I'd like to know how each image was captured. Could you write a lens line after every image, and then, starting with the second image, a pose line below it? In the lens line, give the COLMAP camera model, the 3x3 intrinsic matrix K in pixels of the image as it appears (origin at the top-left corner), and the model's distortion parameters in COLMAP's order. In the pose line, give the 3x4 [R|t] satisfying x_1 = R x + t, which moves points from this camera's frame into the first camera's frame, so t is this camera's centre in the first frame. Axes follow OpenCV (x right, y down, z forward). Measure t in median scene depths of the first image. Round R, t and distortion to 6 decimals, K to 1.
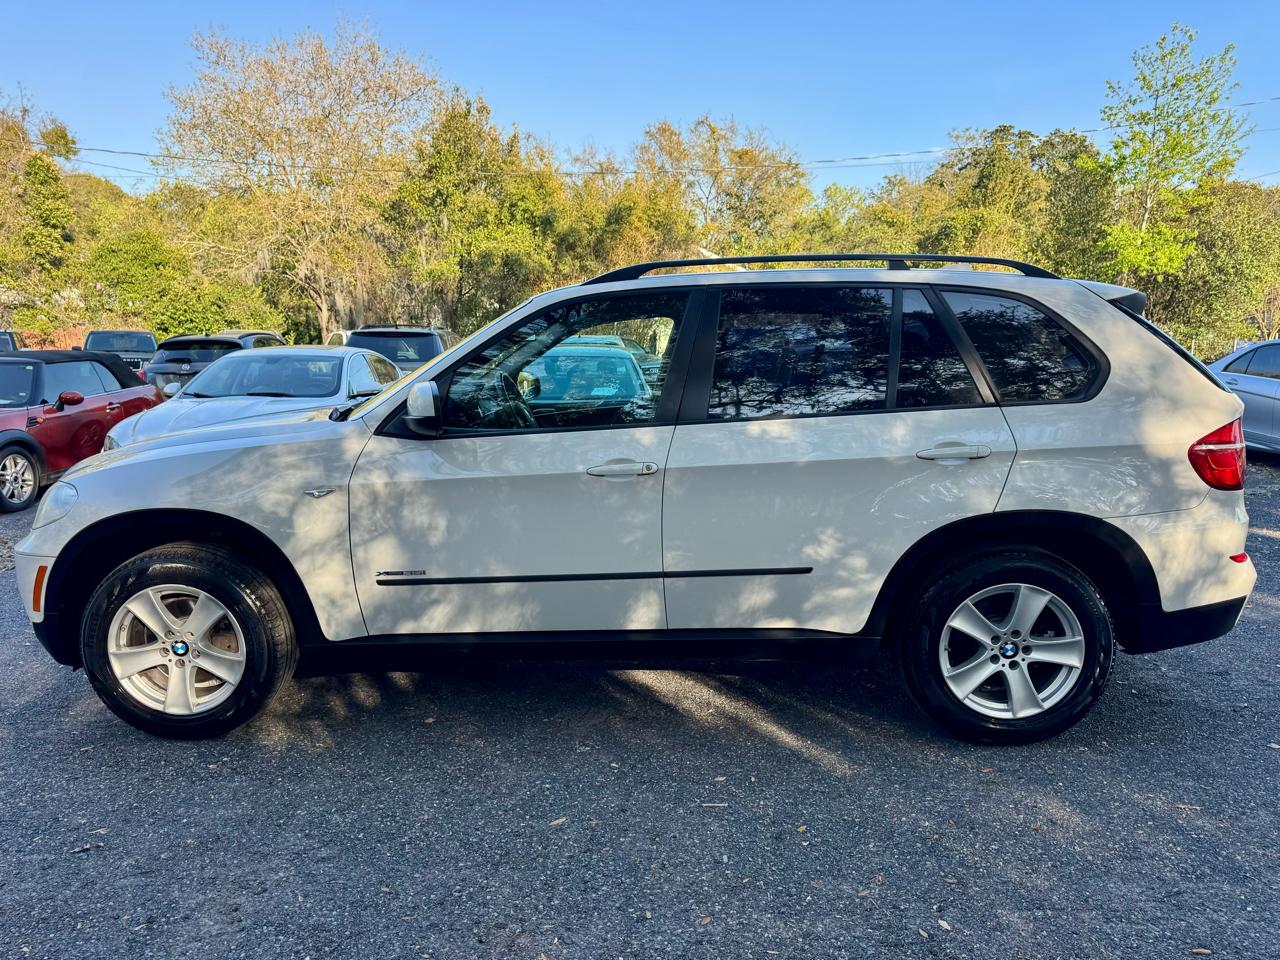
lens RADIAL K [[1003.7, 0, 640.0], [0, 1003.7, 480.0], [0, 0, 1]] dist [0.013870, -0.002488]
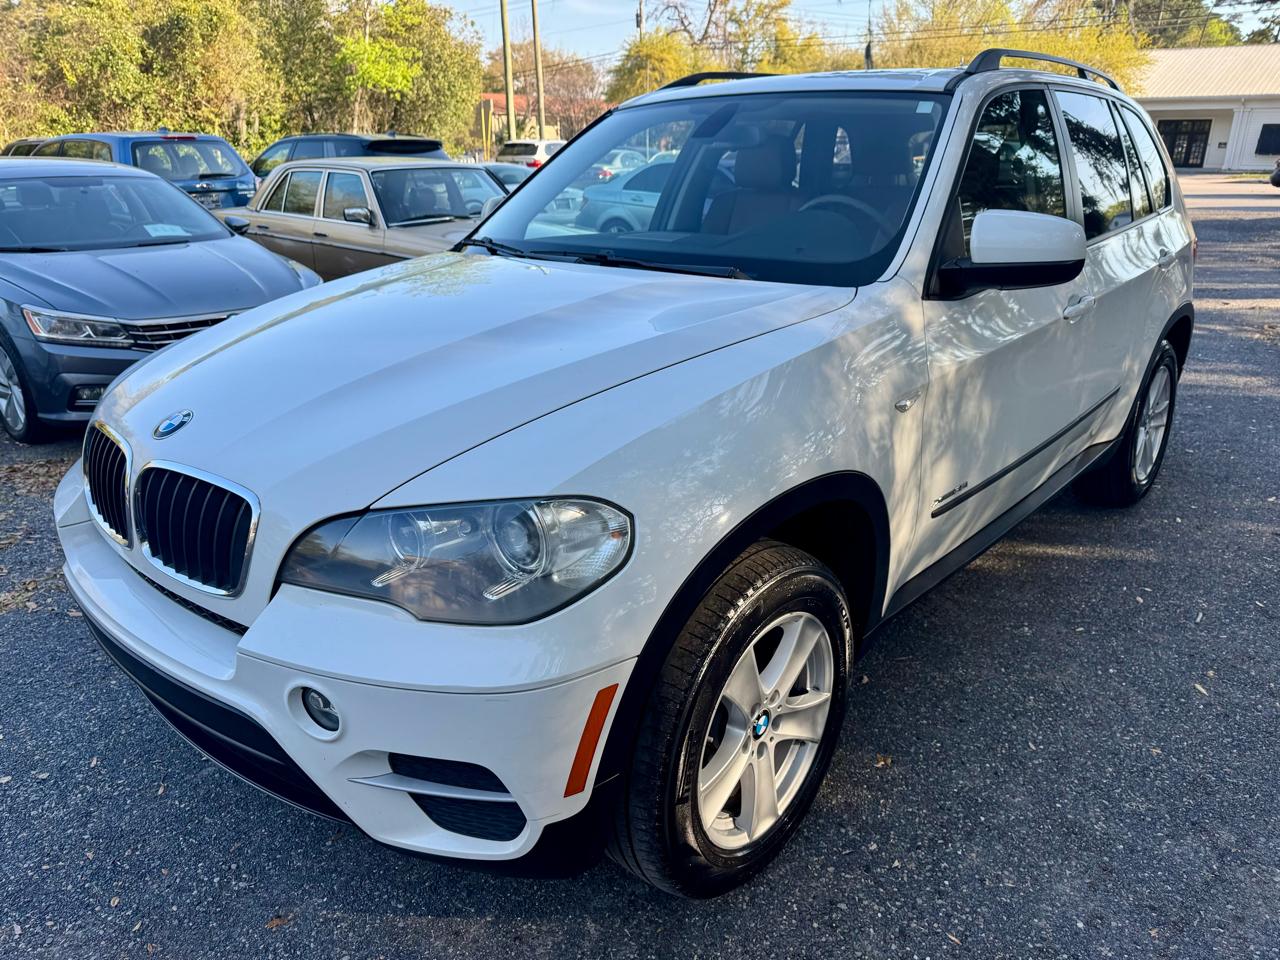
lens RADIAL K [[1003.7, 0, 640.0], [0, 1003.7, 480.0], [0, 0, 1]] dist [0.013870, -0.002488]
pose [[0.594046, -0.244550, 0.766358, -0.900737], [0.111499, 0.968506, 0.222629, -0.100300], [-0.796667, -0.046804, 0.602604, 0.725789]]
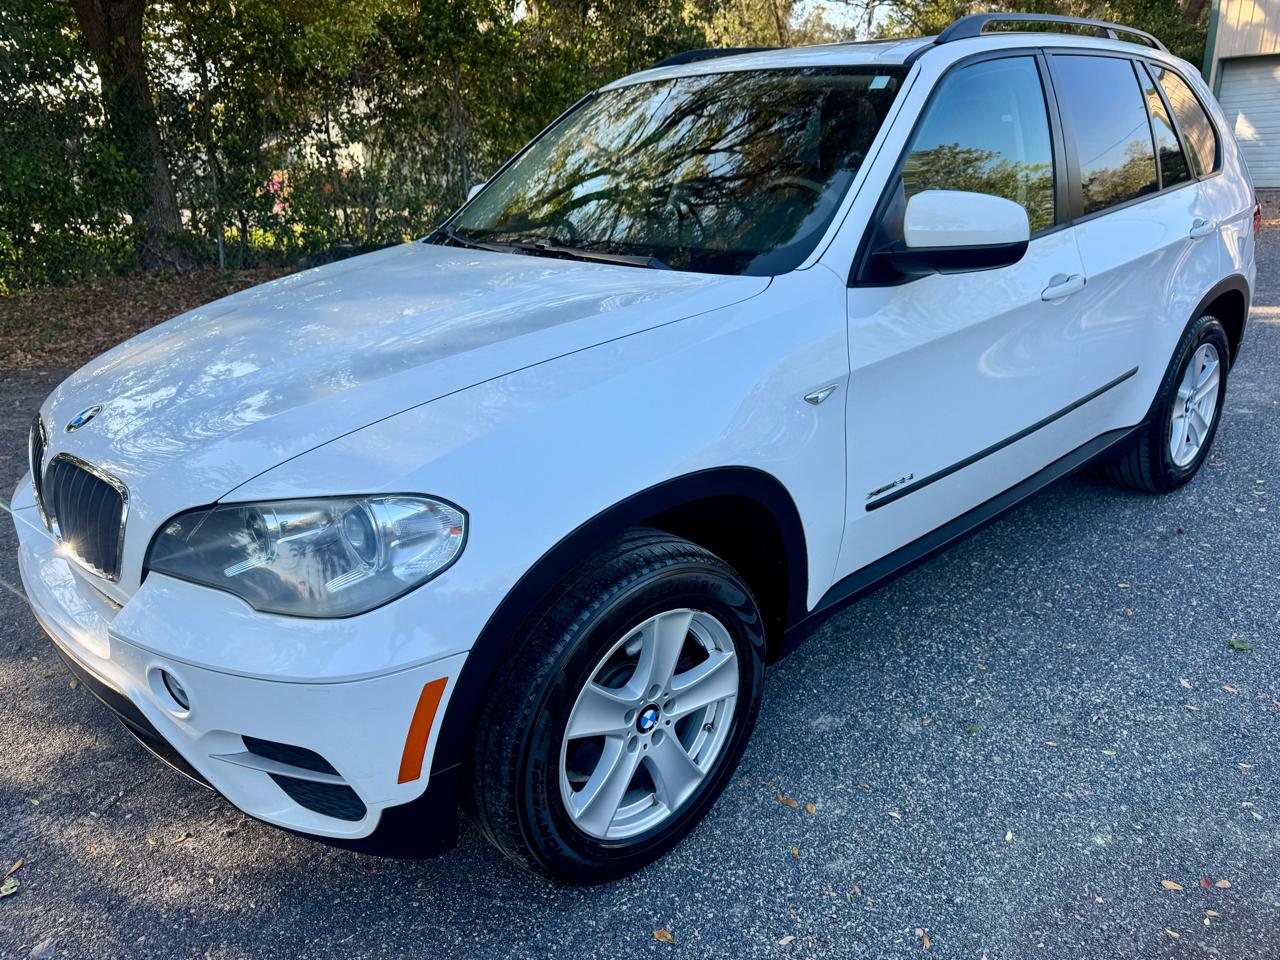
lens RADIAL K [[1003.7, 0, 640.0], [0, 1003.7, 480.0], [0, 0, 1]] dist [0.013870, -0.002488]
pose [[0.668805, -0.261342, 0.695988, -0.822827], [0.112331, 0.960951, 0.252892, -0.106473], [-0.734902, -0.090954, 0.672046, 0.634664]]
